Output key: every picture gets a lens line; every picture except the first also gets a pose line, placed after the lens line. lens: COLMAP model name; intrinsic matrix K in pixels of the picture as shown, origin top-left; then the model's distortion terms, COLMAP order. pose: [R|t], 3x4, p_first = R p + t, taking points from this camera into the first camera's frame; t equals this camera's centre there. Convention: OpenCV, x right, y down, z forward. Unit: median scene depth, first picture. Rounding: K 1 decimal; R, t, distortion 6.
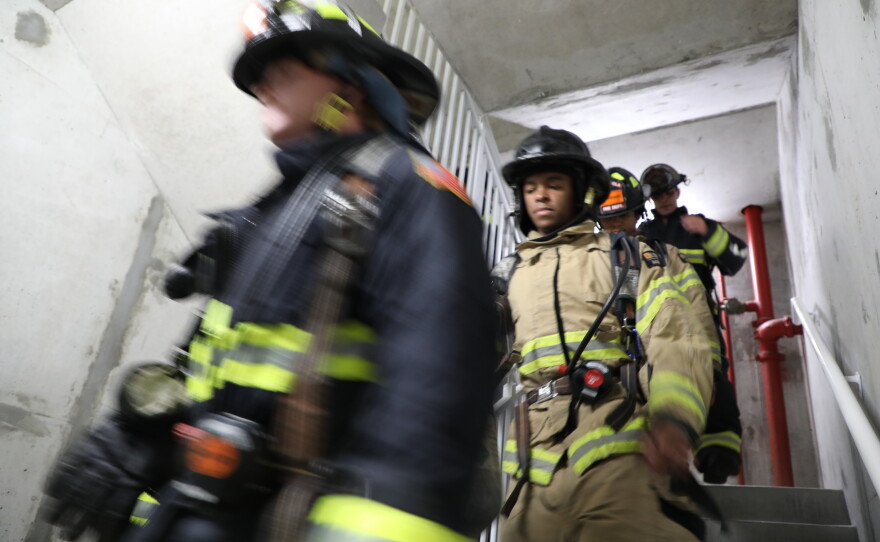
lens RADIAL K [[603.8, 0, 432.6], [0, 603.8, 277.3], [0, 0, 1]] dist [-0.075840, 0.038349]
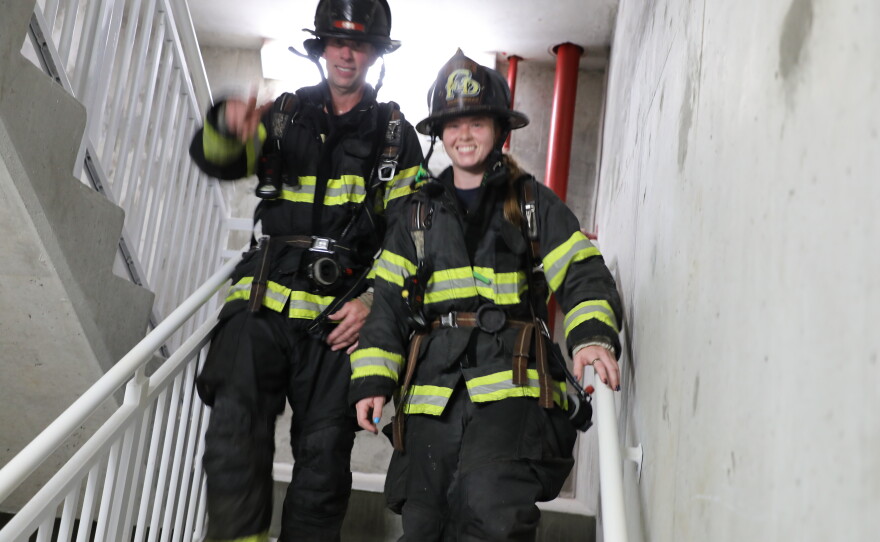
lens RADIAL K [[935.6, 0, 440.0], [0, 935.6, 258.0], [0, 0, 1]] dist [0.093060, 0.000000]
pose [[0.918416, 0.062312, 0.390679, 0.027828], [-0.171240, 0.952831, 0.250581, -0.205172], [-0.356637, -0.297037, 0.885765, 0.097169]]
